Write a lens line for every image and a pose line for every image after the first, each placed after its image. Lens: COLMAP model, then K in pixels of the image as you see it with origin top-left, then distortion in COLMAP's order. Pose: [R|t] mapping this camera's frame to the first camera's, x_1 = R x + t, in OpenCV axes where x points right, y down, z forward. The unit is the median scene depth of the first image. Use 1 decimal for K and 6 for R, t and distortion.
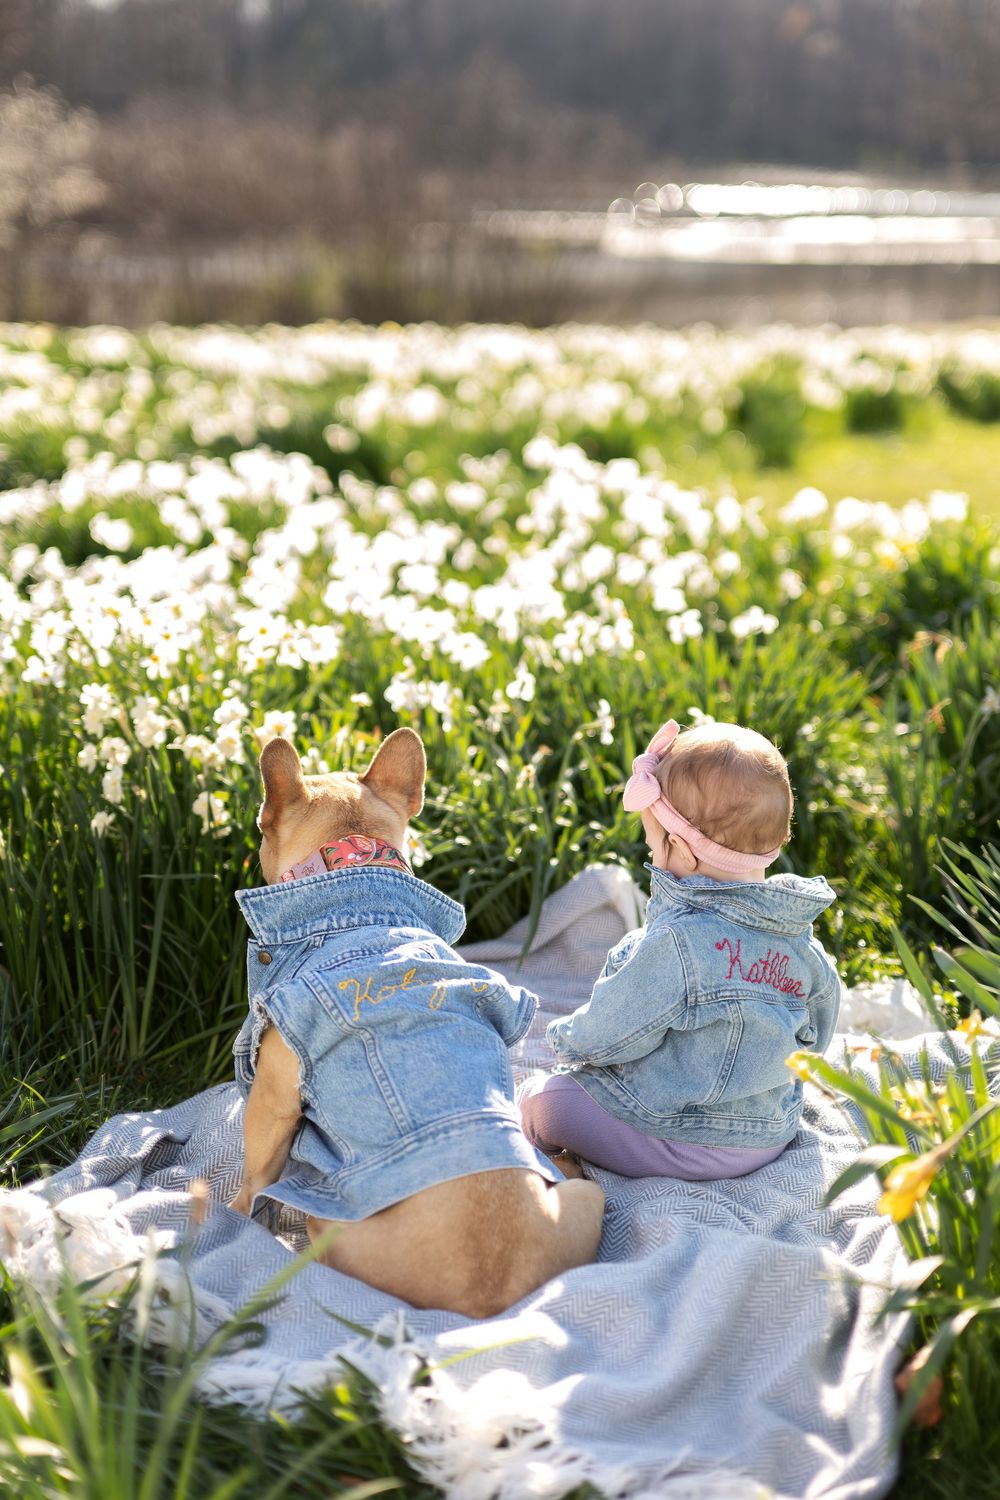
lens RADIAL K [[2416.7, 0, 515.4], [0, 2416.7, 628.5], [0, 0, 1]] dist [-0.010446, 0.000052]
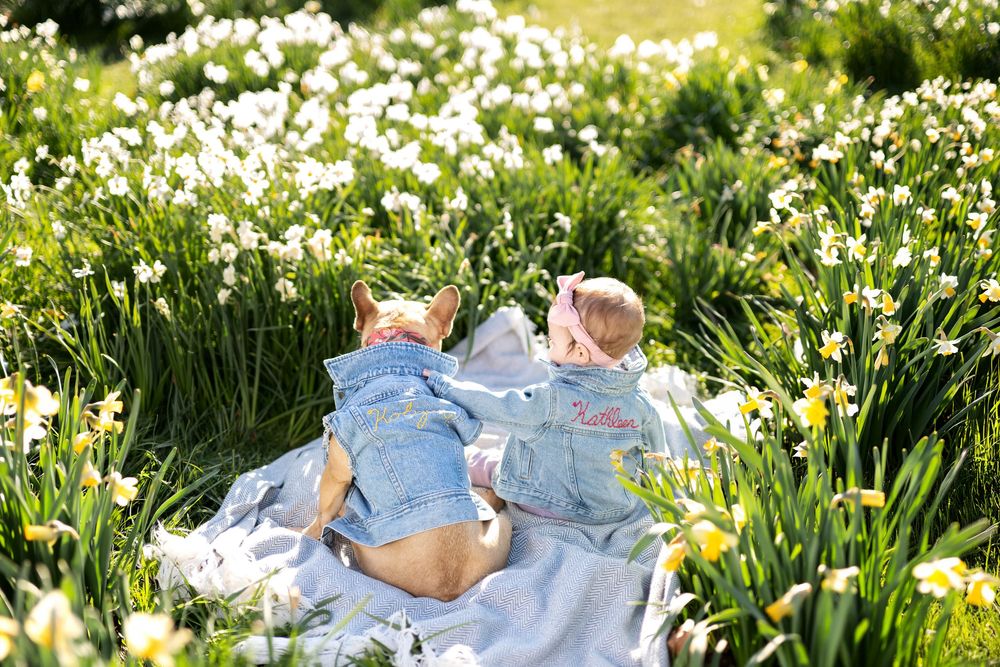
lens RADIAL K [[1390.6, 0, 488.7], [0, 1390.6, 330.9], [0, 0, 1]] dist [-0.013736, 0.020056]
pose [[0.999540, -0.020213, 0.022594, -0.001029], [0.015076, 0.978014, 0.207993, -0.087896], [-0.026302, -0.207556, 0.977869, -0.004000]]
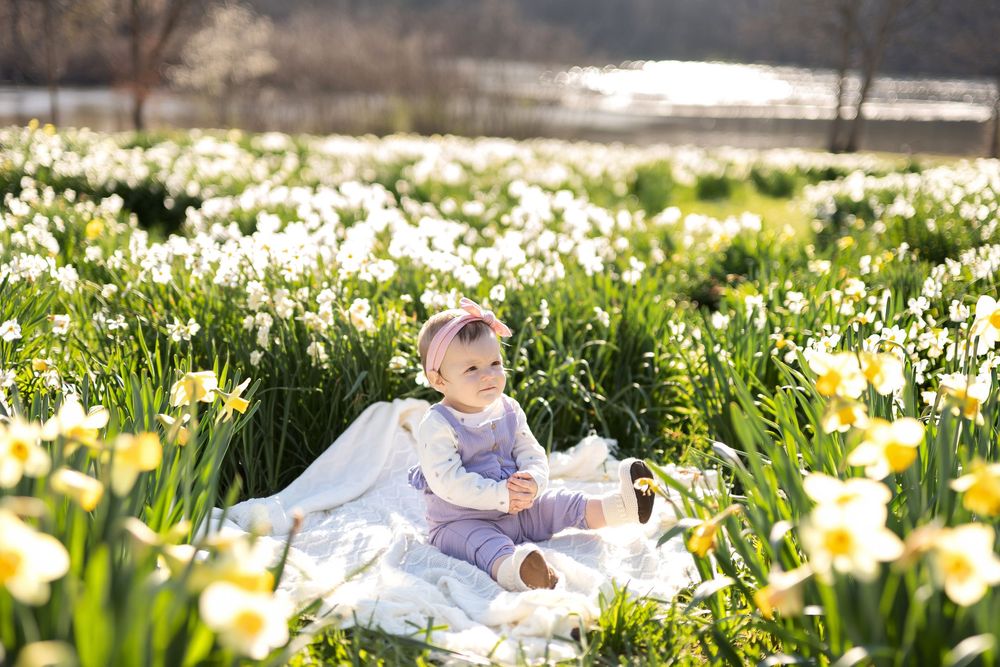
lens RADIAL K [[1390.6, 0, 488.7], [0, 1390.6, 330.9], [0, 0, 1]] dist [-0.013736, 0.020056]
pose [[0.999651, 0.023059, -0.012883, 0.008573], [-0.023004, 0.999726, 0.004425, 0.044316], [0.012982, -0.004127, 0.999907, -0.003418]]
